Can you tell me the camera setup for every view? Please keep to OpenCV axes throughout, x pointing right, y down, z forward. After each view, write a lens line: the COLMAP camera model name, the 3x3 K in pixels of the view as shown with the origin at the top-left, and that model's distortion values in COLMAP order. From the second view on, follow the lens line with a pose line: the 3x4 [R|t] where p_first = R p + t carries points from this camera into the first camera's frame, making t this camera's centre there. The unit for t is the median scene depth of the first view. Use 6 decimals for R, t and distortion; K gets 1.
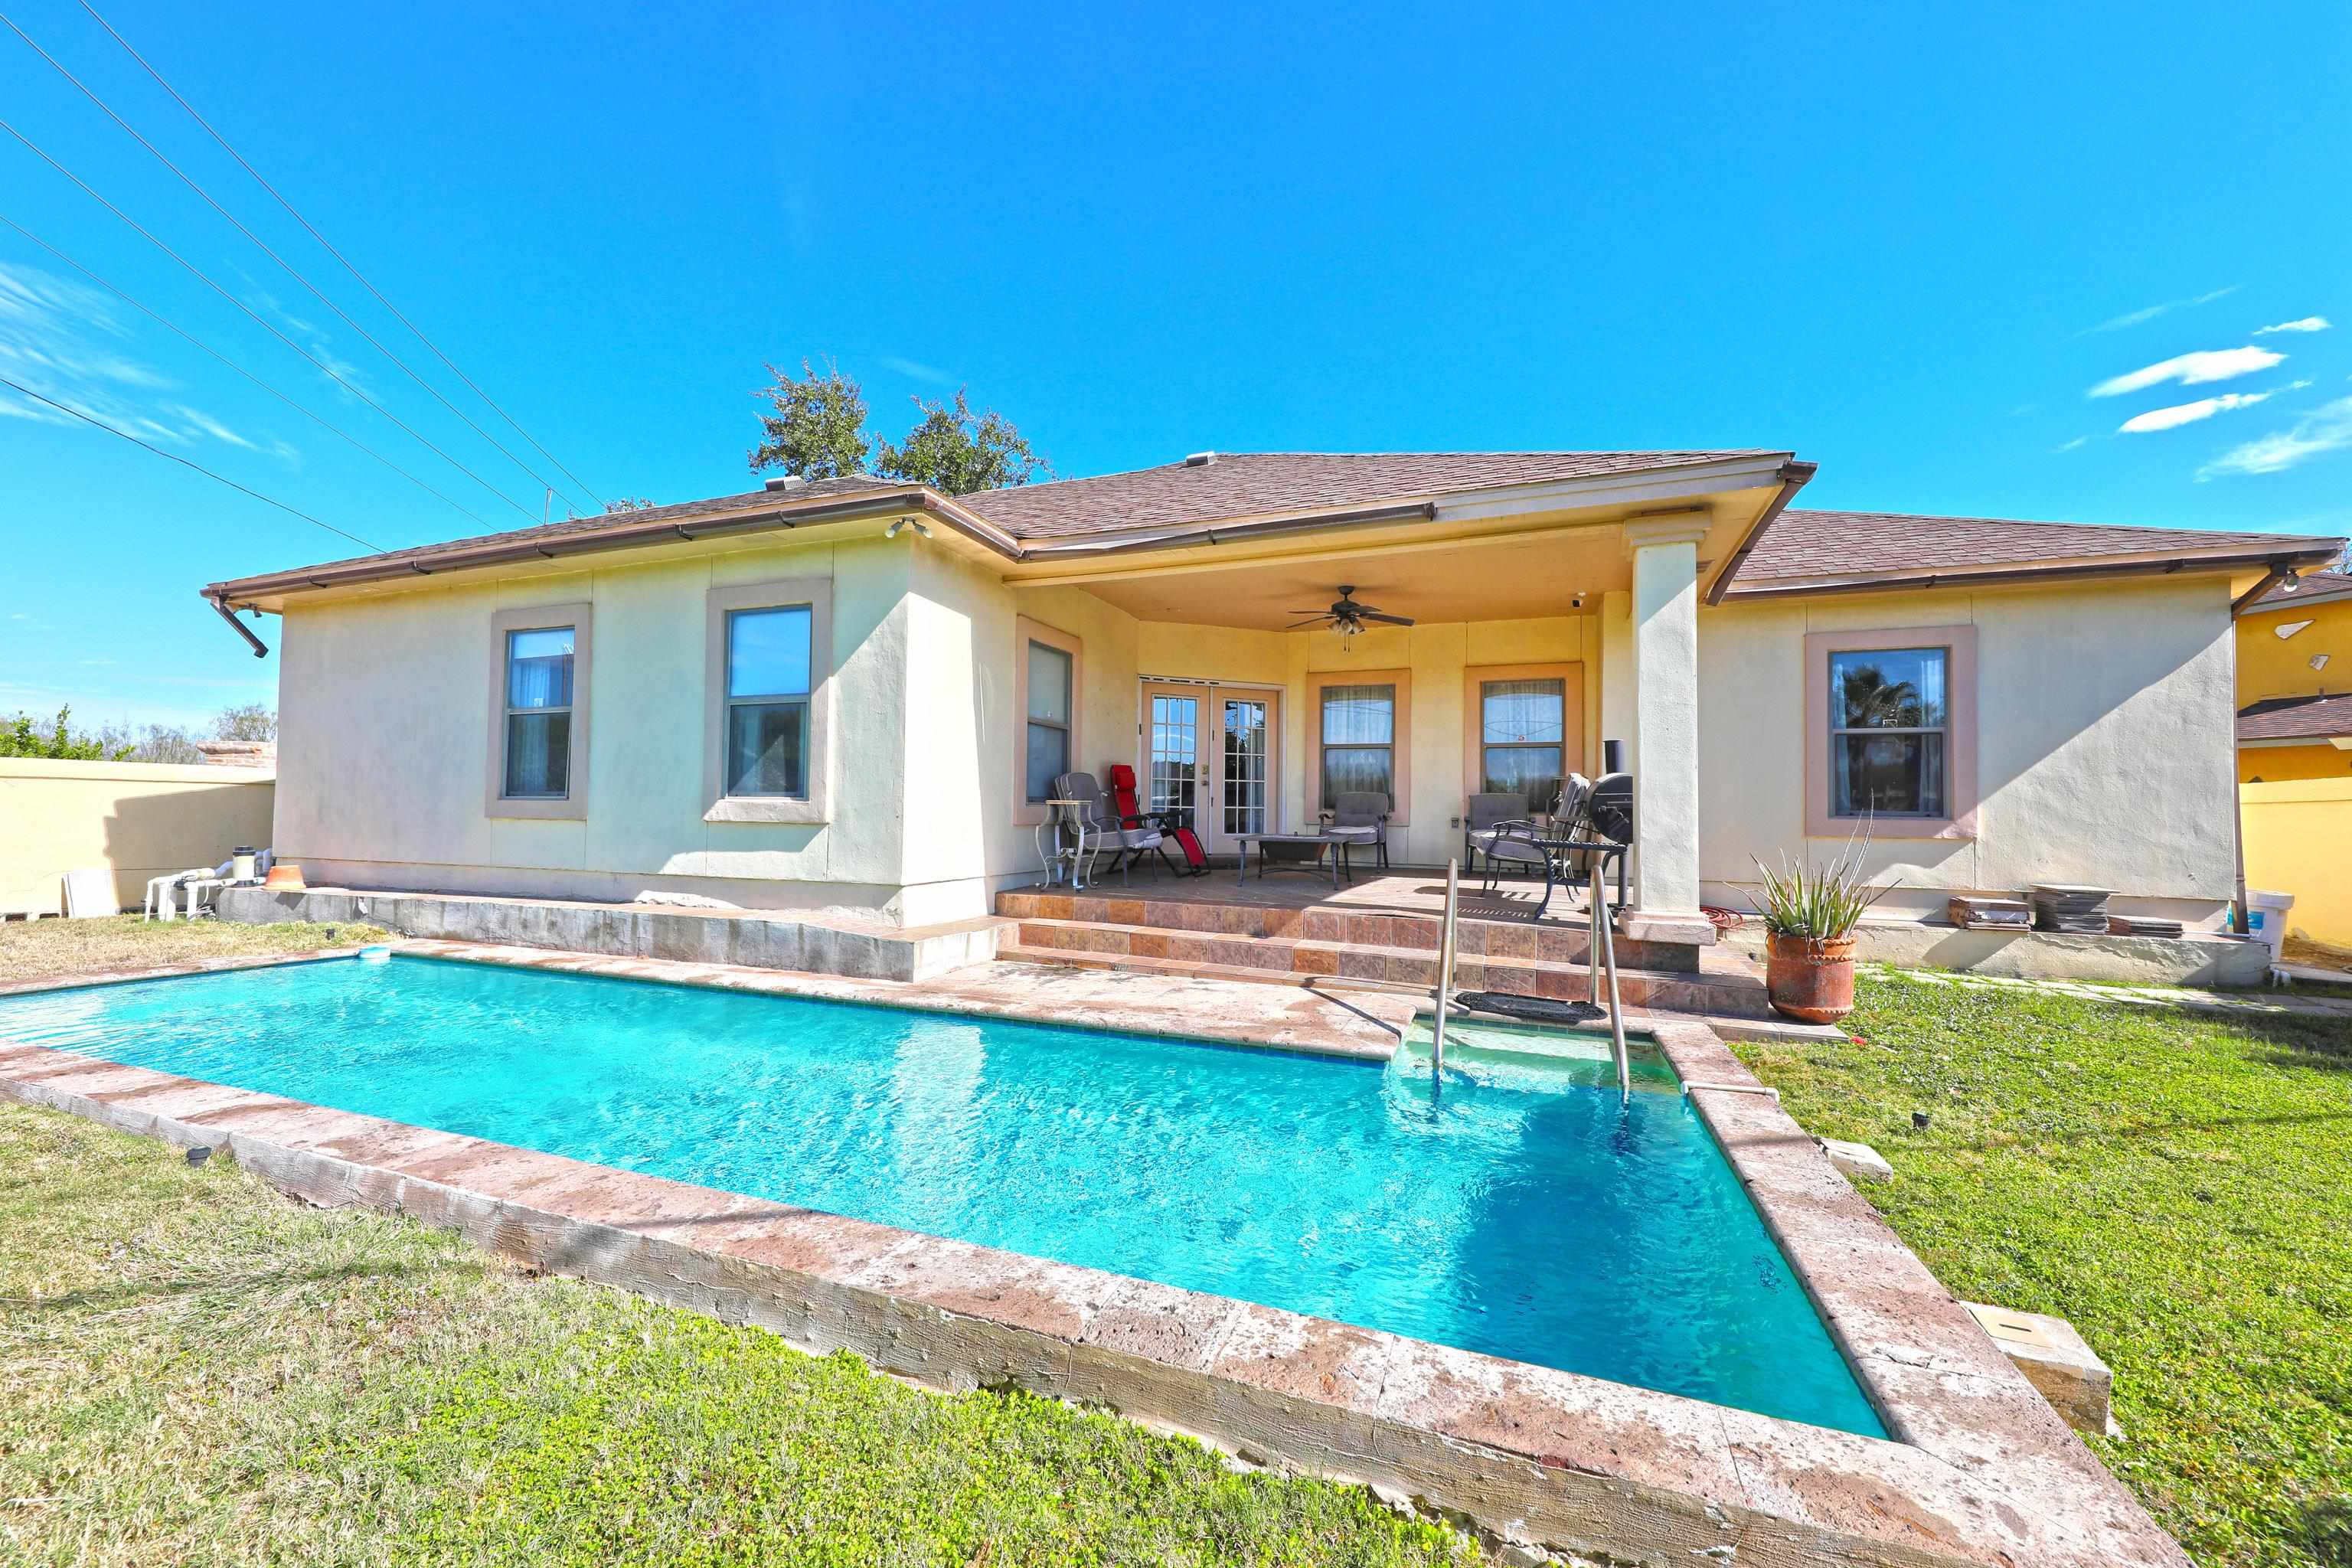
lens RADIAL K [[908.3, 0, 1176.0], [0, 908.3, 784.0], [0, 0, 1]] dist [0.014887, -0.009899]
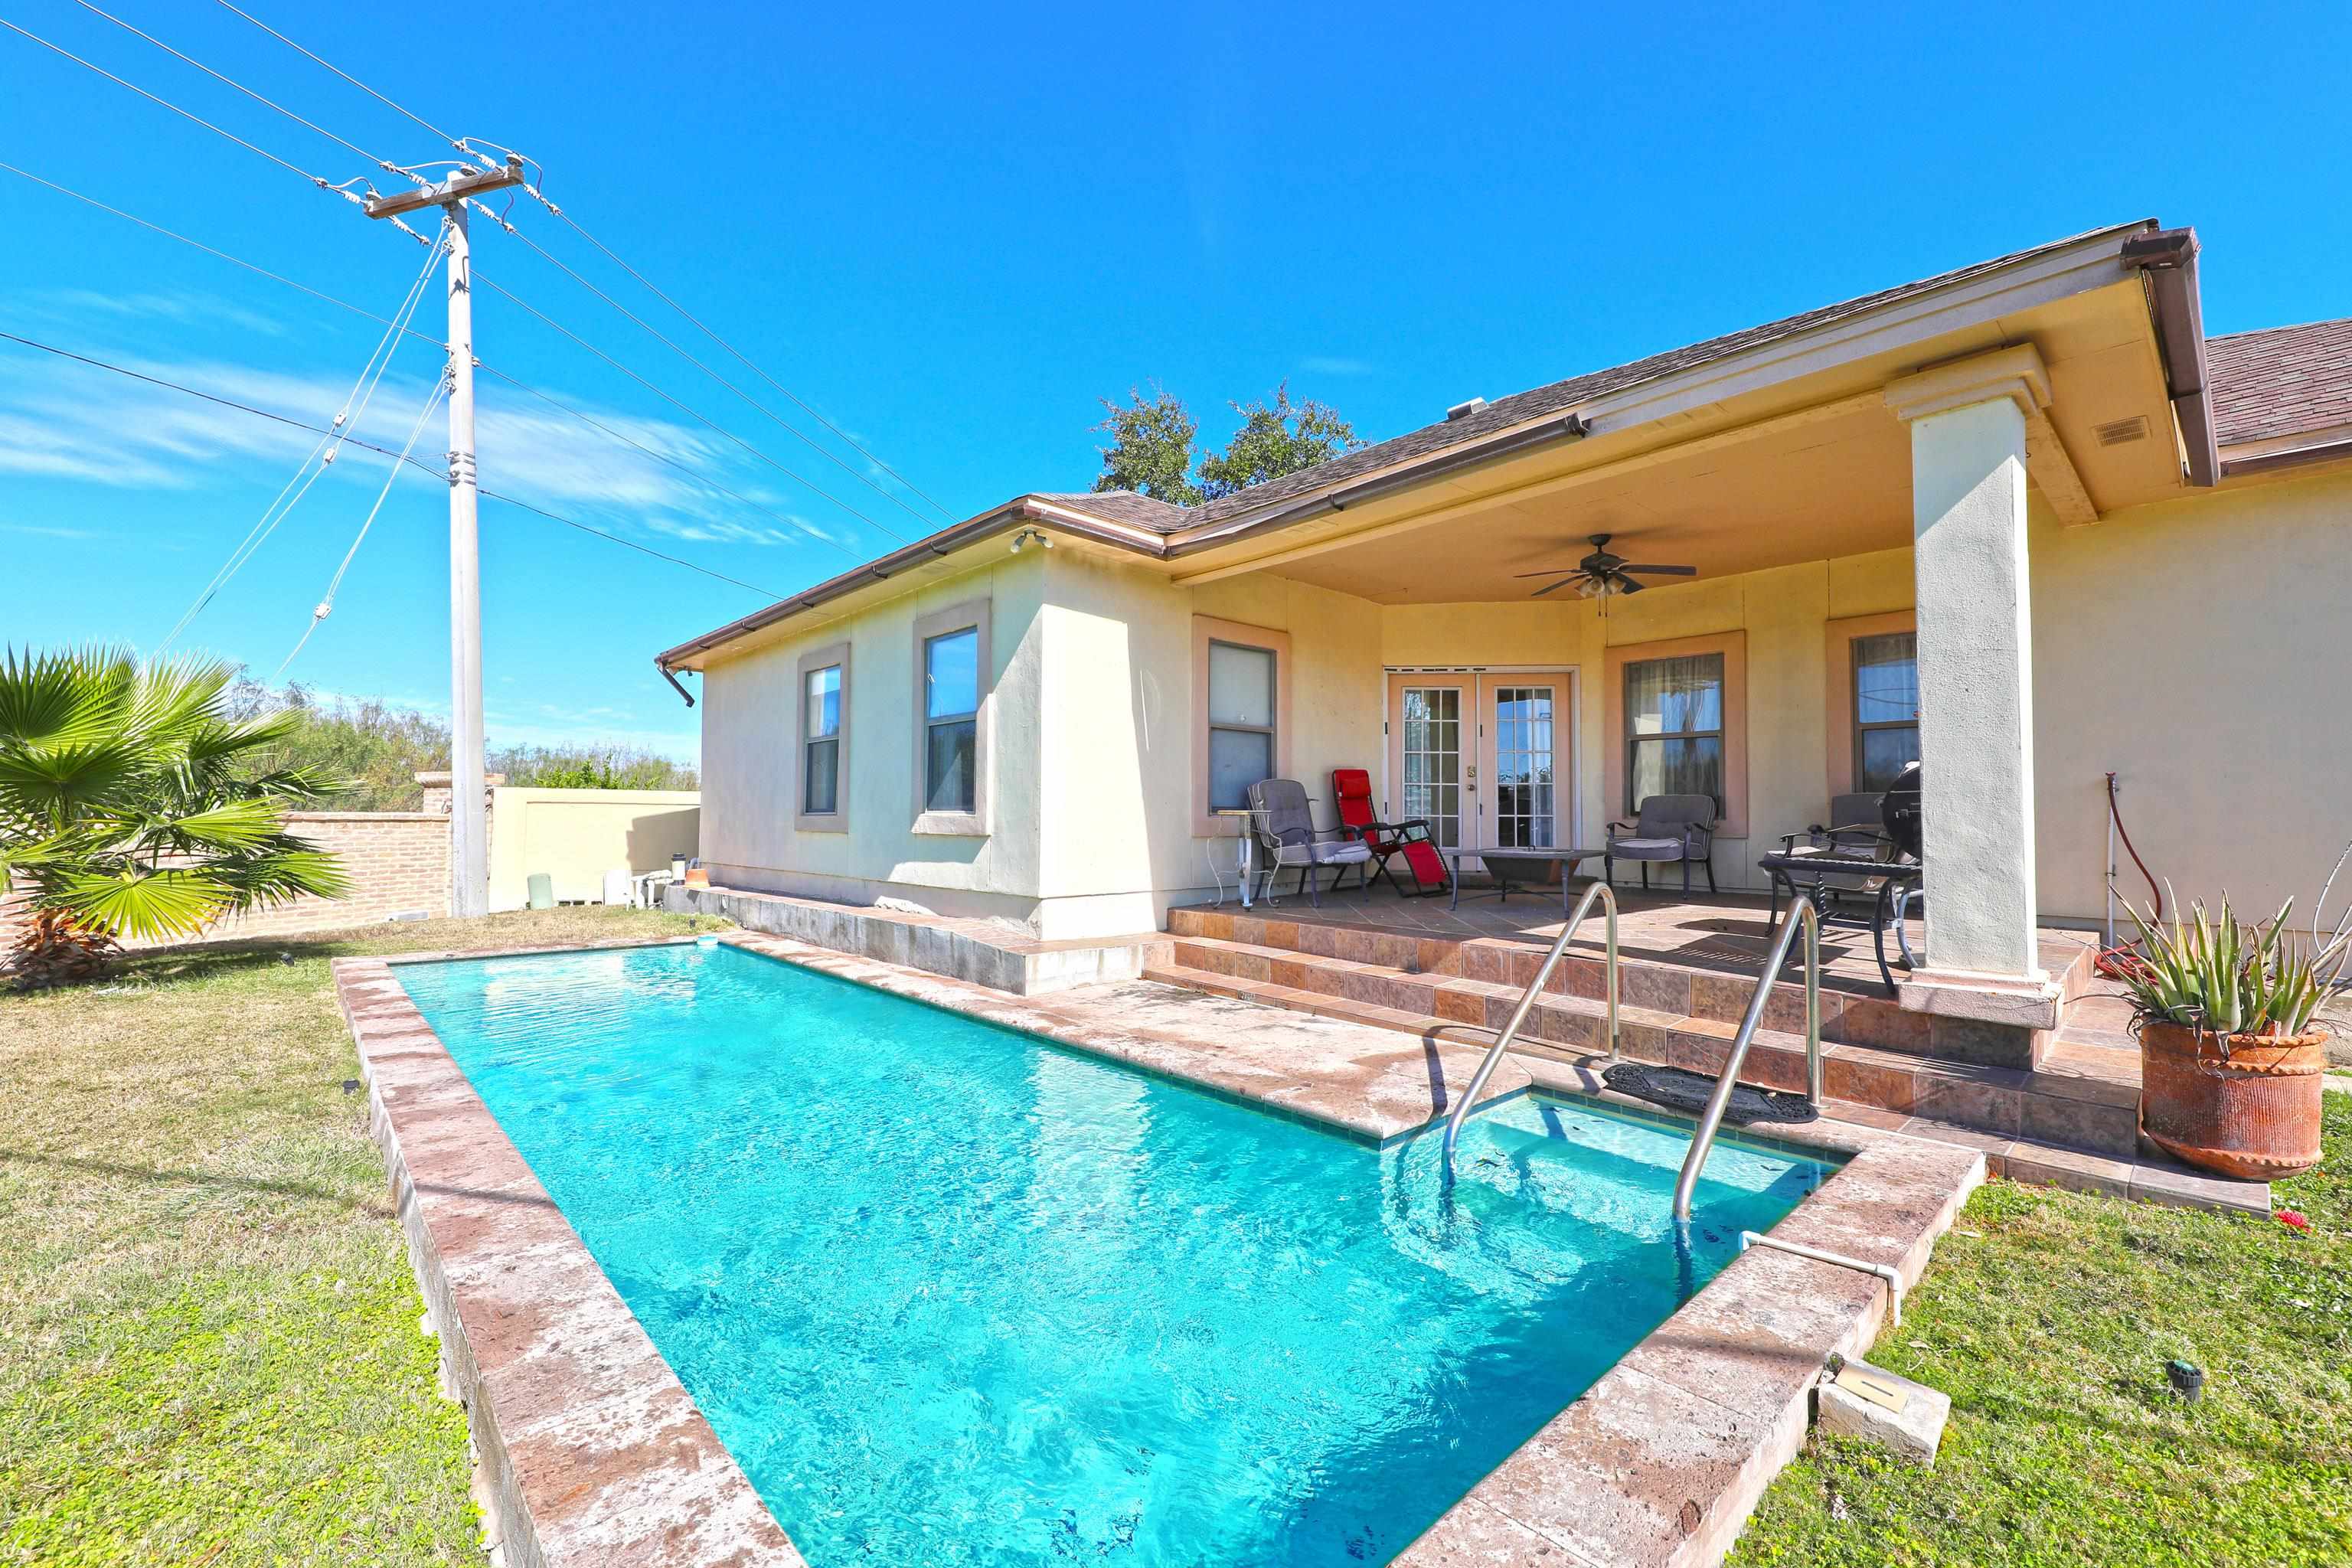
lens RADIAL K [[959.5, 0, 1178.0], [0, 959.5, 784.8], [0, 0, 1]] dist [0.013162, -0.006693]
pose [[0.897988, -0.024249, -0.439351, 0.281316], [0.020841, 0.999704, -0.012577, 0.003349], [0.439526, 0.002138, 0.898227, 0.111711]]
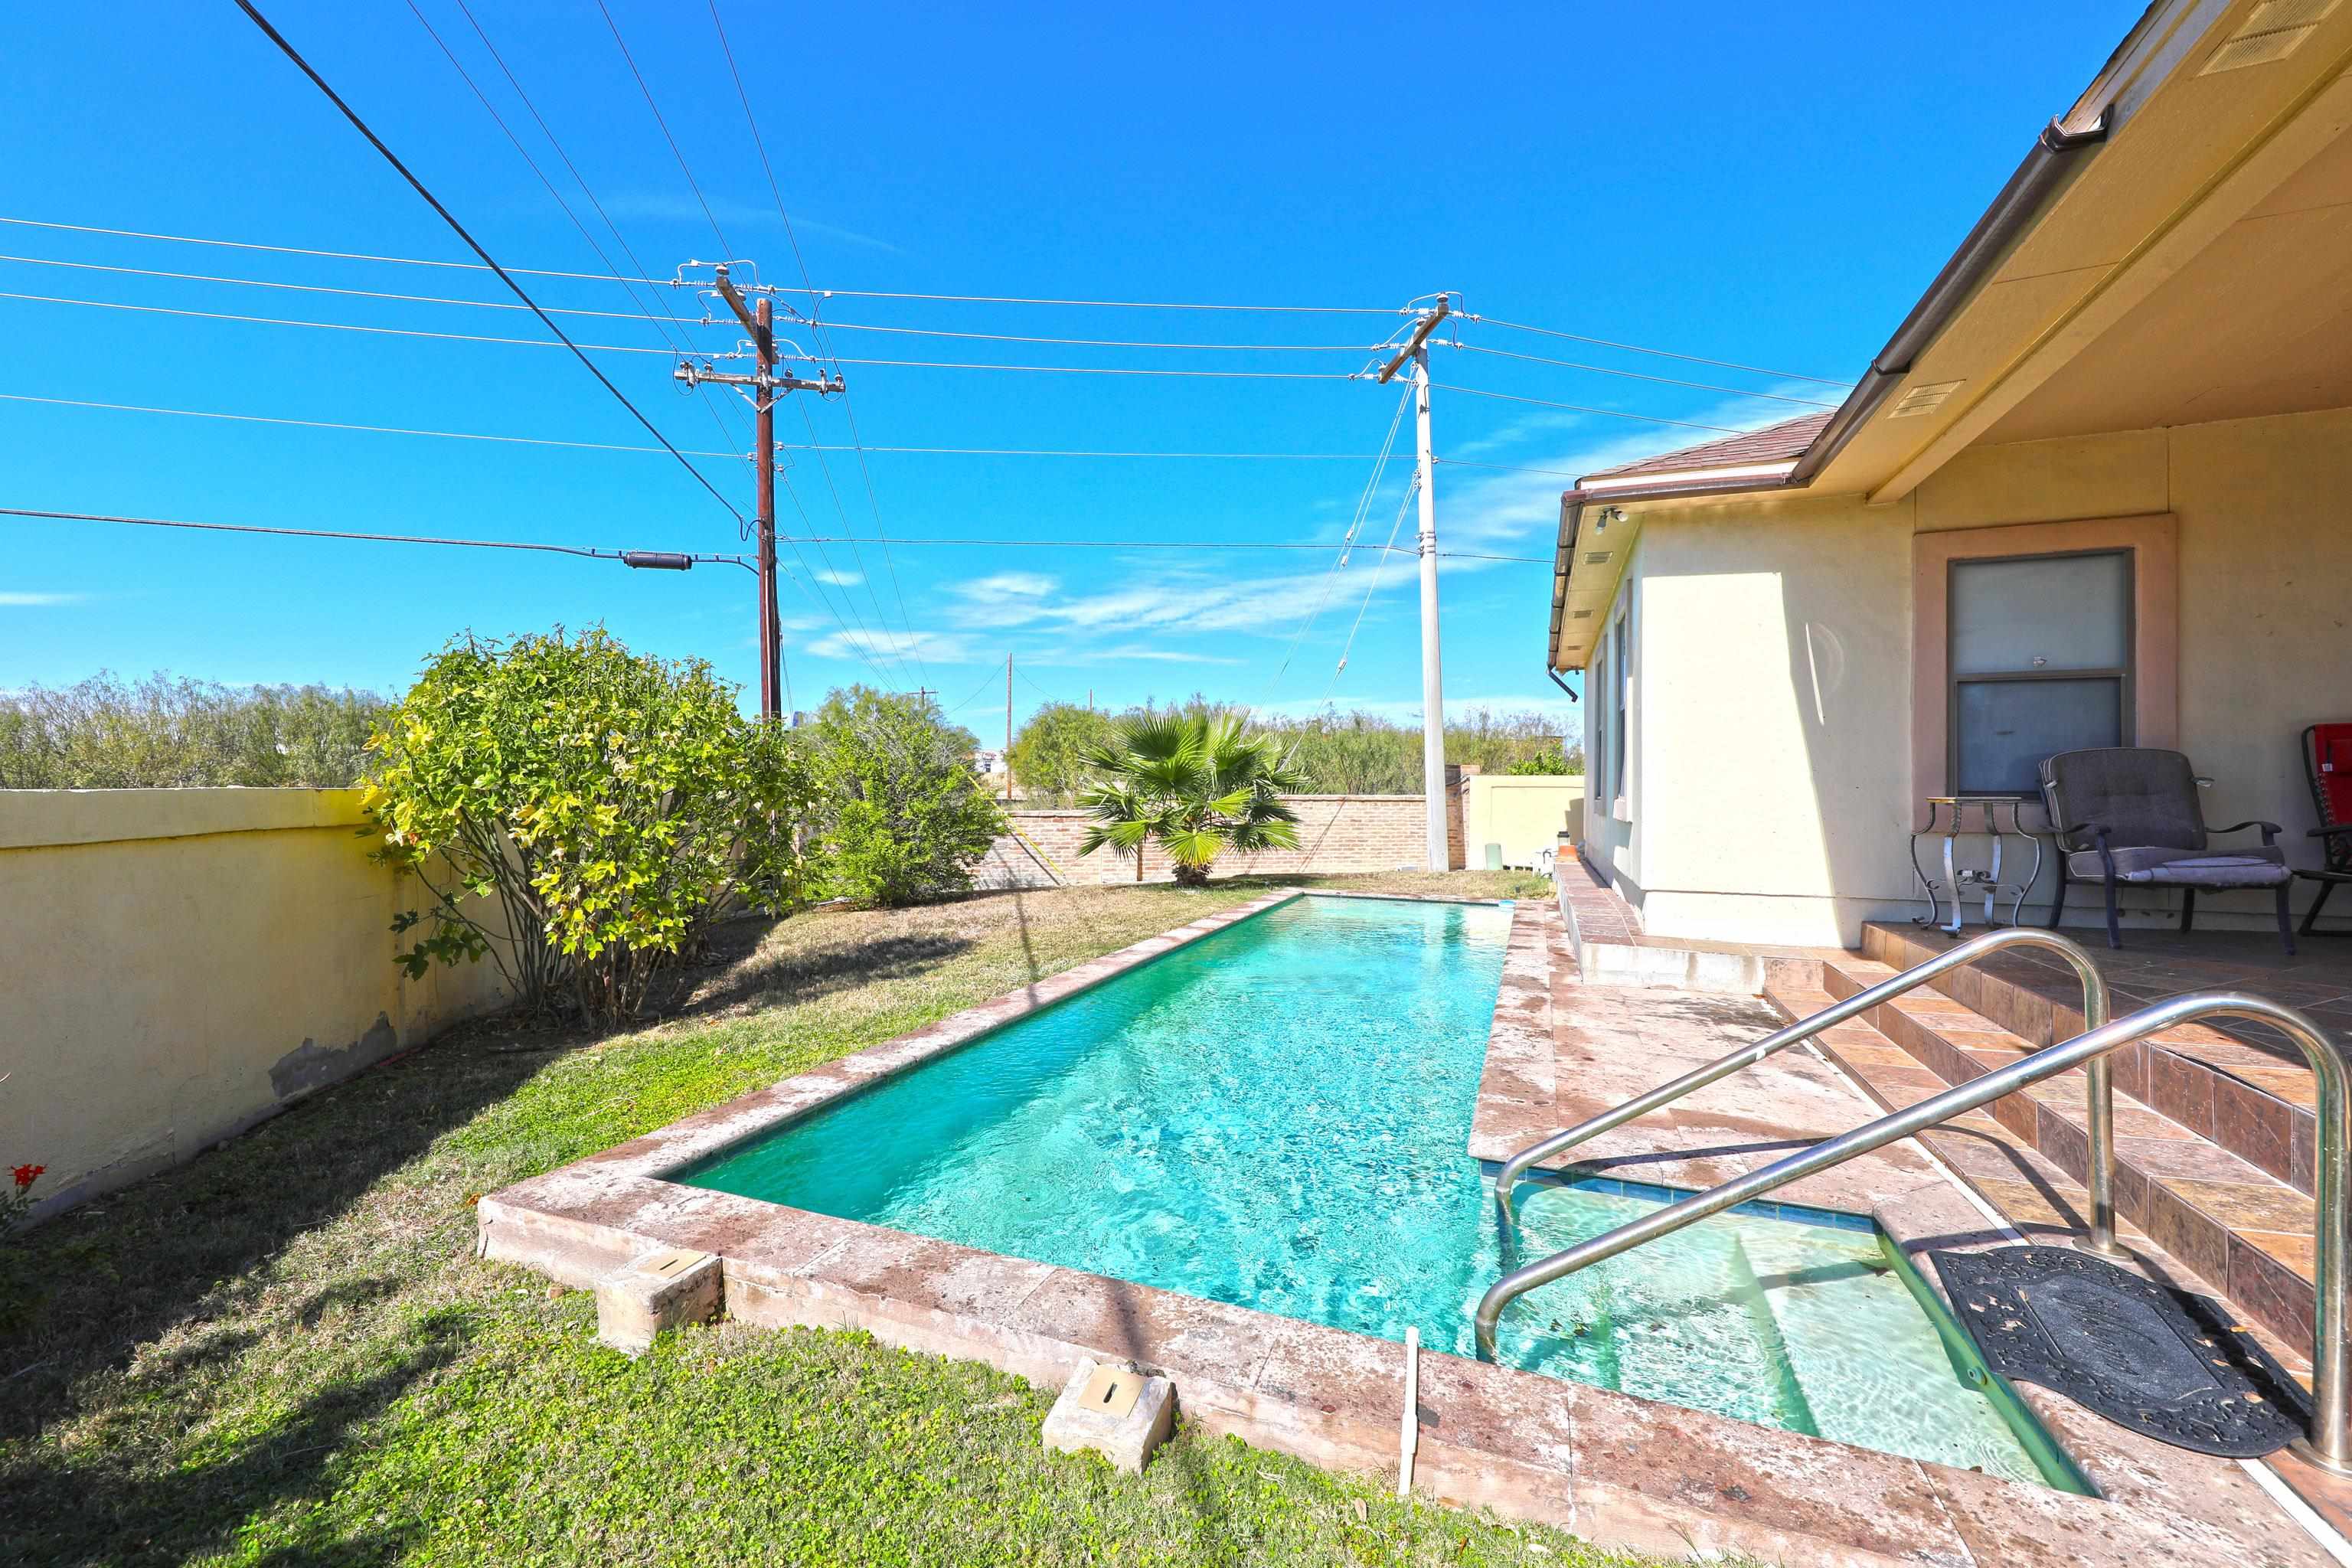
lens RADIAL K [[917.9, 0, 1183.1], [0, 917.9, 789.5], [0, 0, 1]] dist [0.013326, -0.009264]
pose [[0.000830, -0.015609, -0.999878, 0.617390], [0.028455, 0.999474, -0.015579, 0.007378], [0.999595, -0.028439, 0.001273, 0.487043]]
